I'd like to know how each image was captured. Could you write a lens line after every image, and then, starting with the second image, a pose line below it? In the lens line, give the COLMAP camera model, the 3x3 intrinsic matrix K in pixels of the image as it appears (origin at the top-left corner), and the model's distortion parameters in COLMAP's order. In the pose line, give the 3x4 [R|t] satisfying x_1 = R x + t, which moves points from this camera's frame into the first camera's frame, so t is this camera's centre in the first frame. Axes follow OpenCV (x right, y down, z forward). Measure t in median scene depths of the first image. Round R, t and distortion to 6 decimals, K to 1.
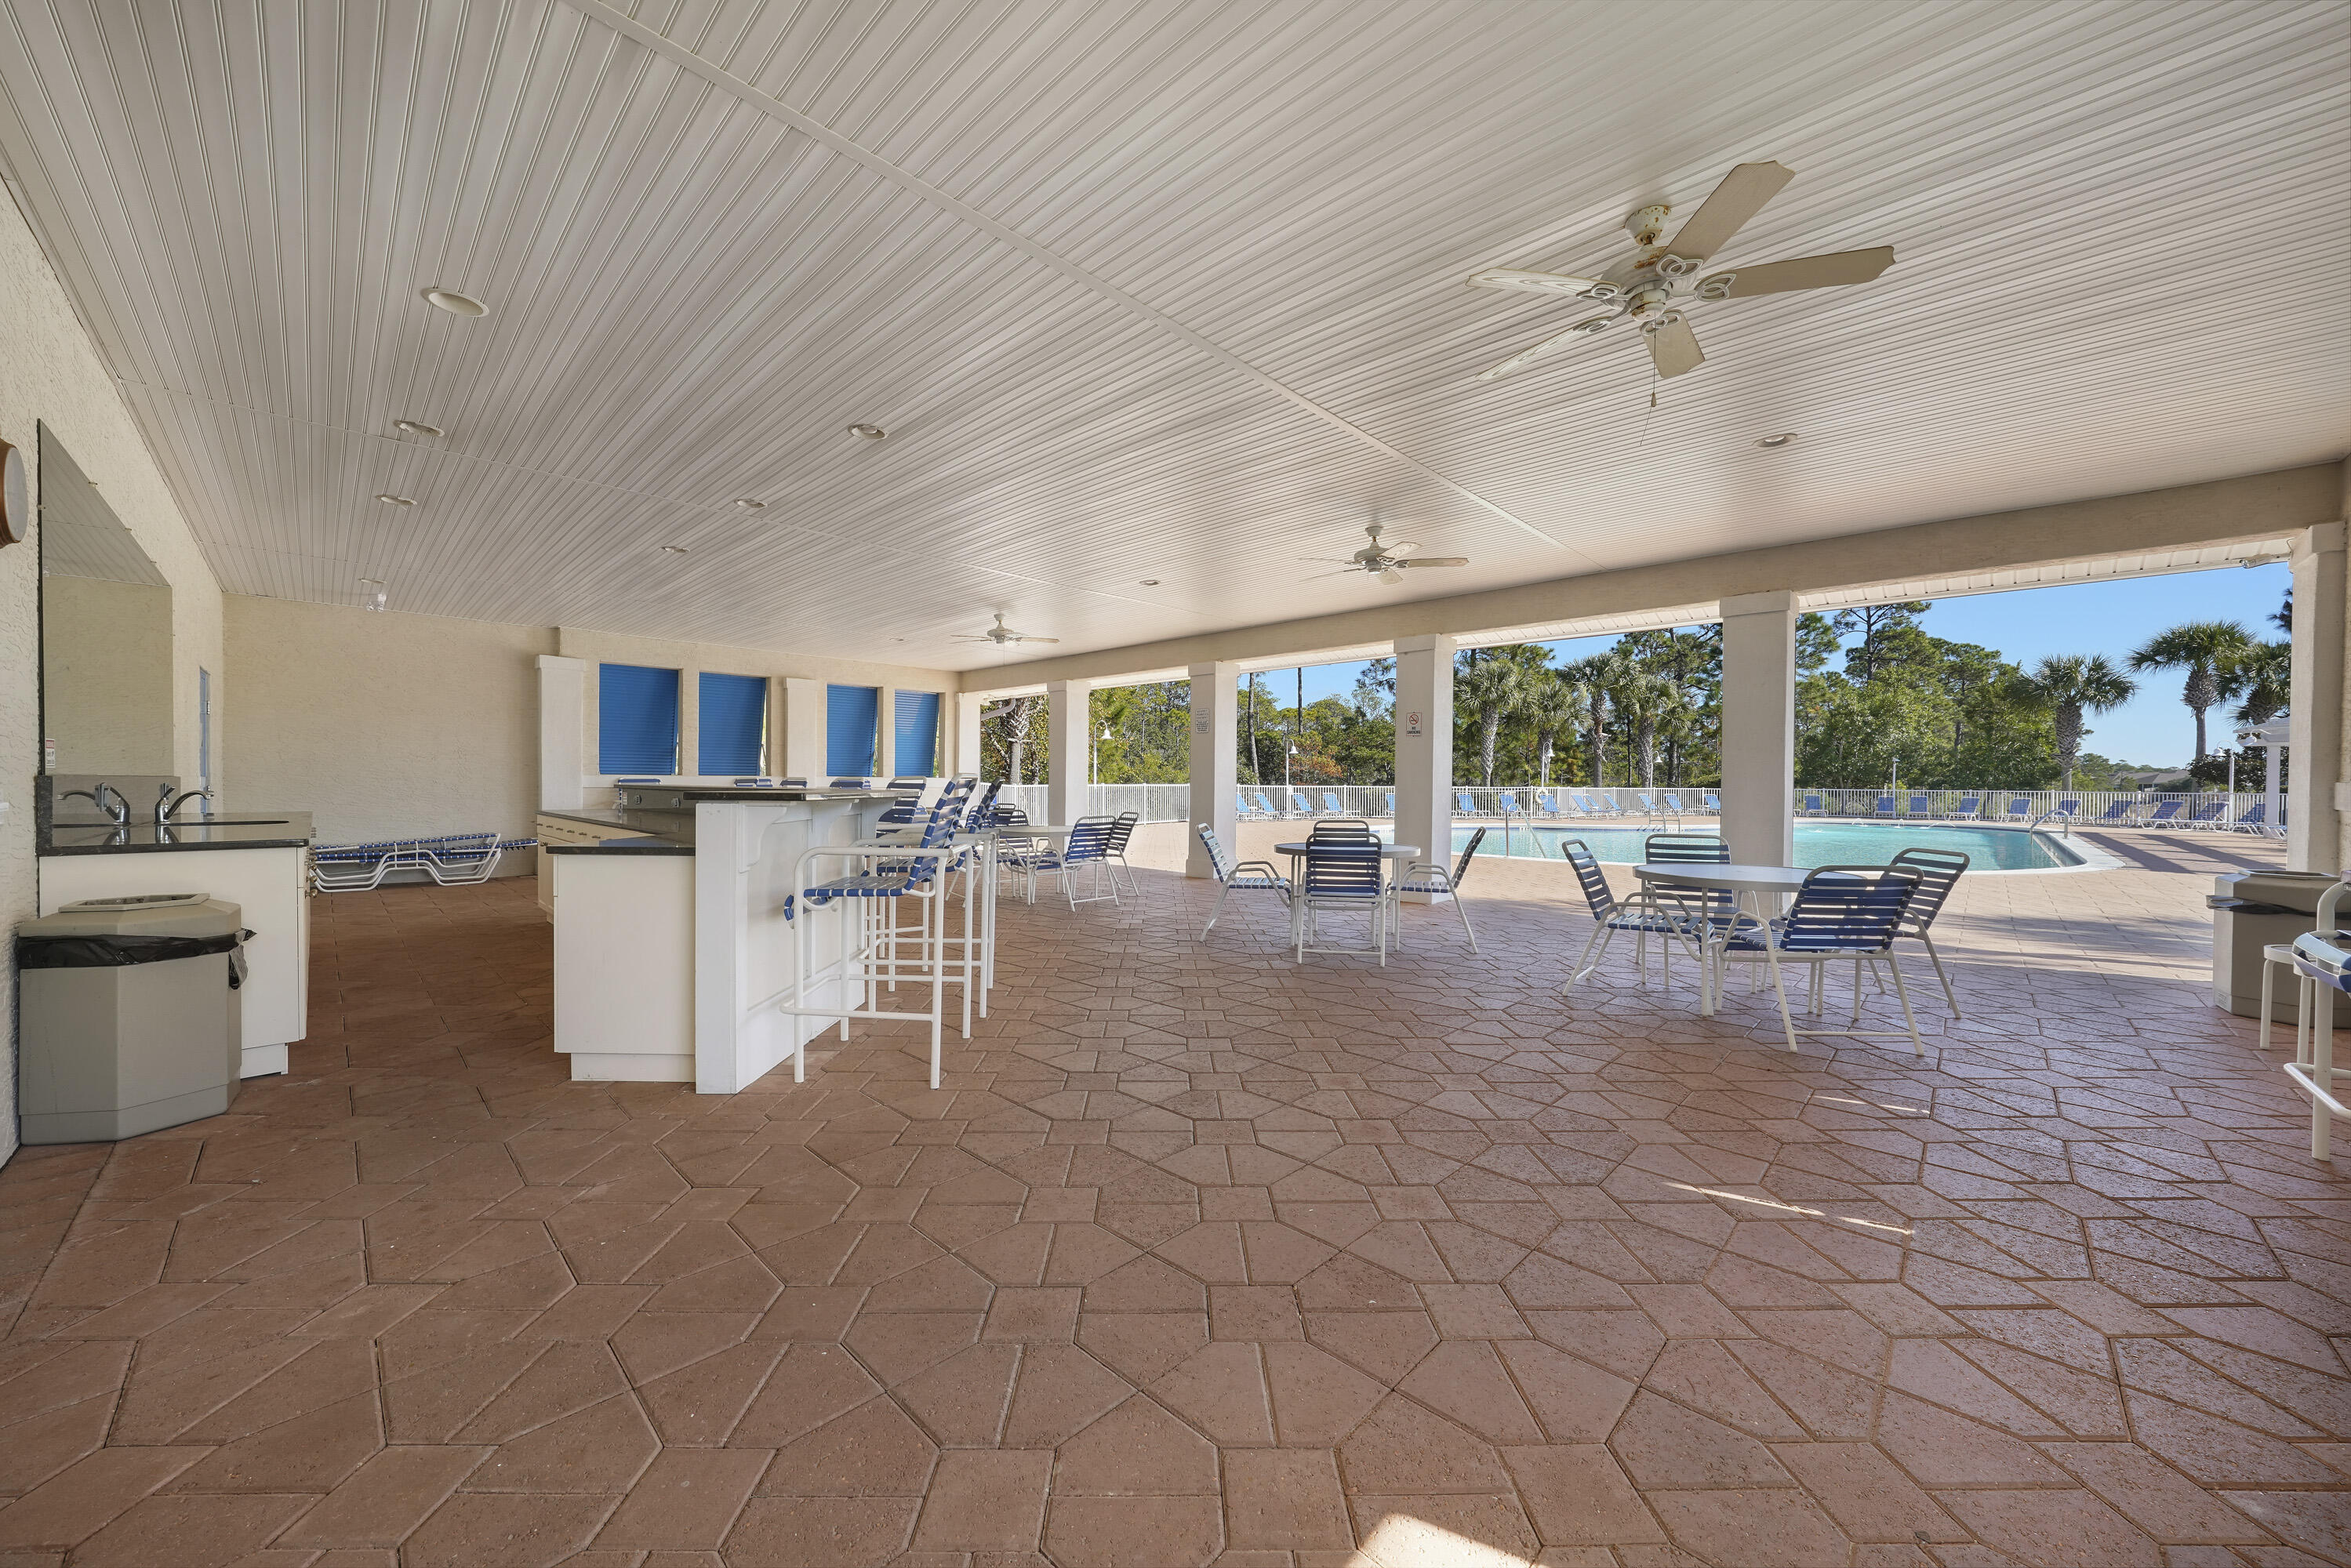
lens RADIAL K [[839.9, 0, 1173.7], [0, 839.9, 780.7], [0, 0, 1]] dist [0.001525, 0.000717]
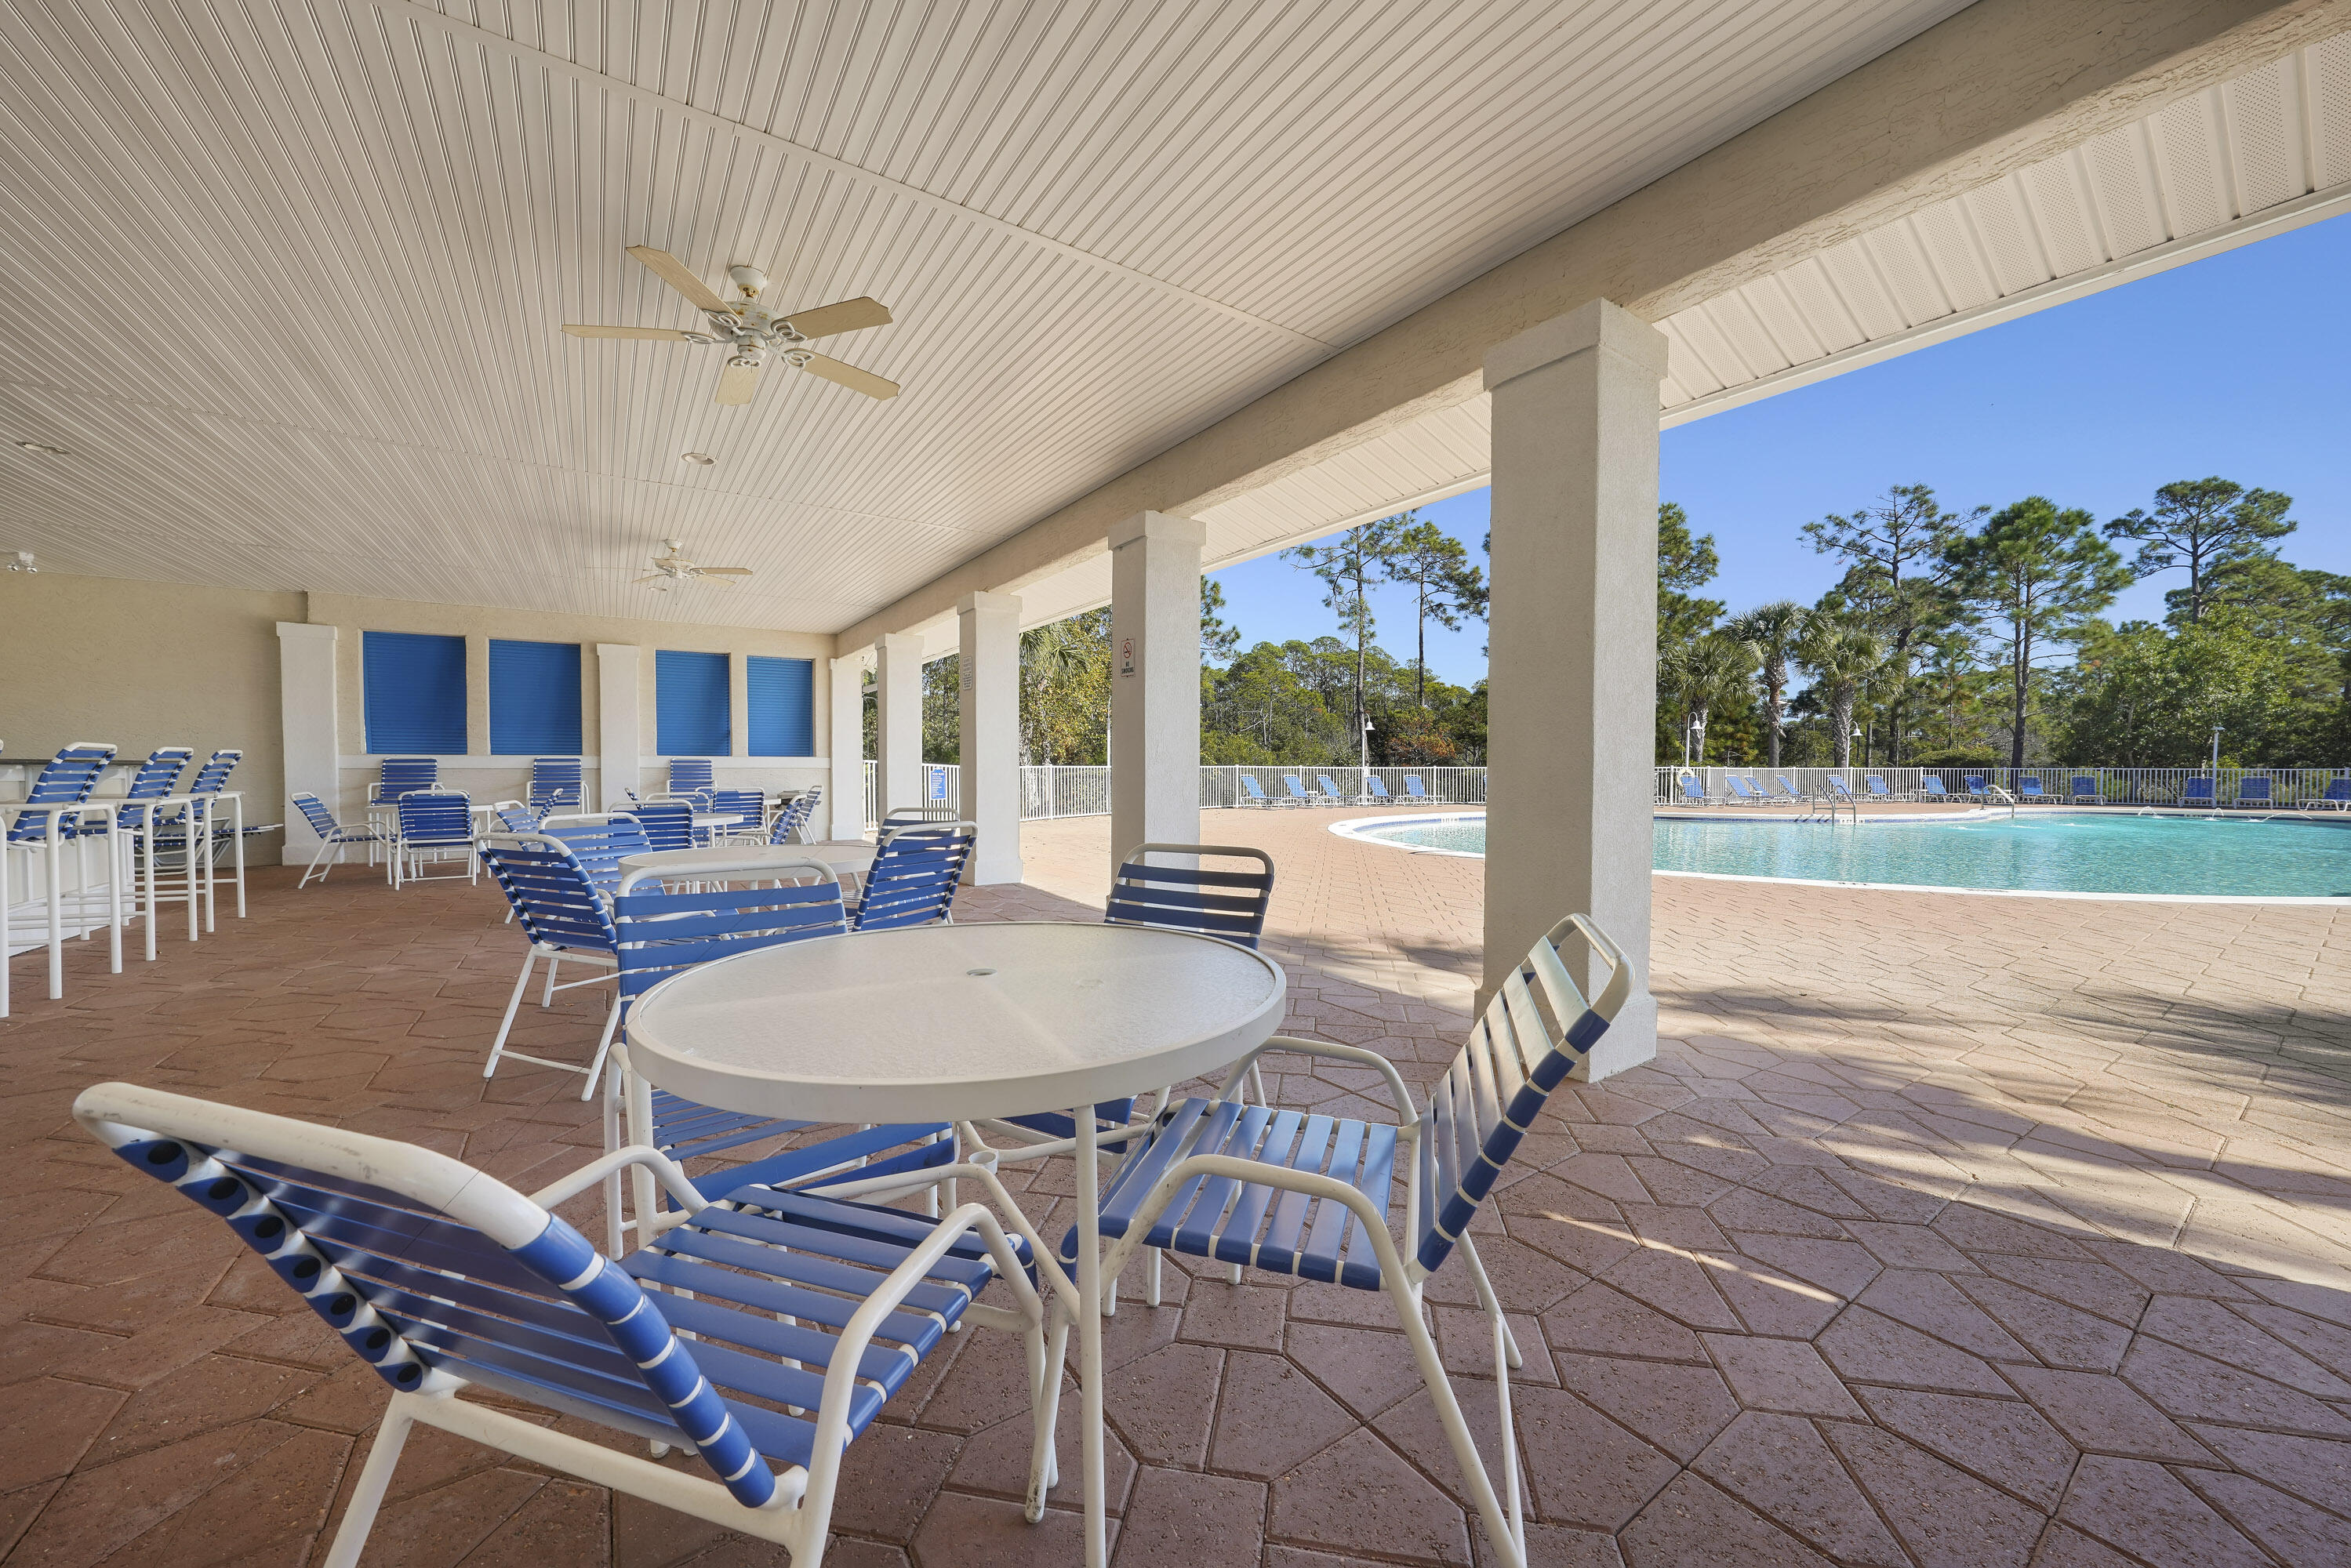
lens RADIAL K [[839.9, 0, 1175.8], [0, 839.9, 772.6], [0, 0, 1]] dist [0.001525, 0.000717]
pose [[0.979898, -0.002664, -0.199484, 0.099171], [0.004758, 0.999939, 0.010014, 0.002250], [0.199445, -0.010762, 0.979850, 0.079336]]
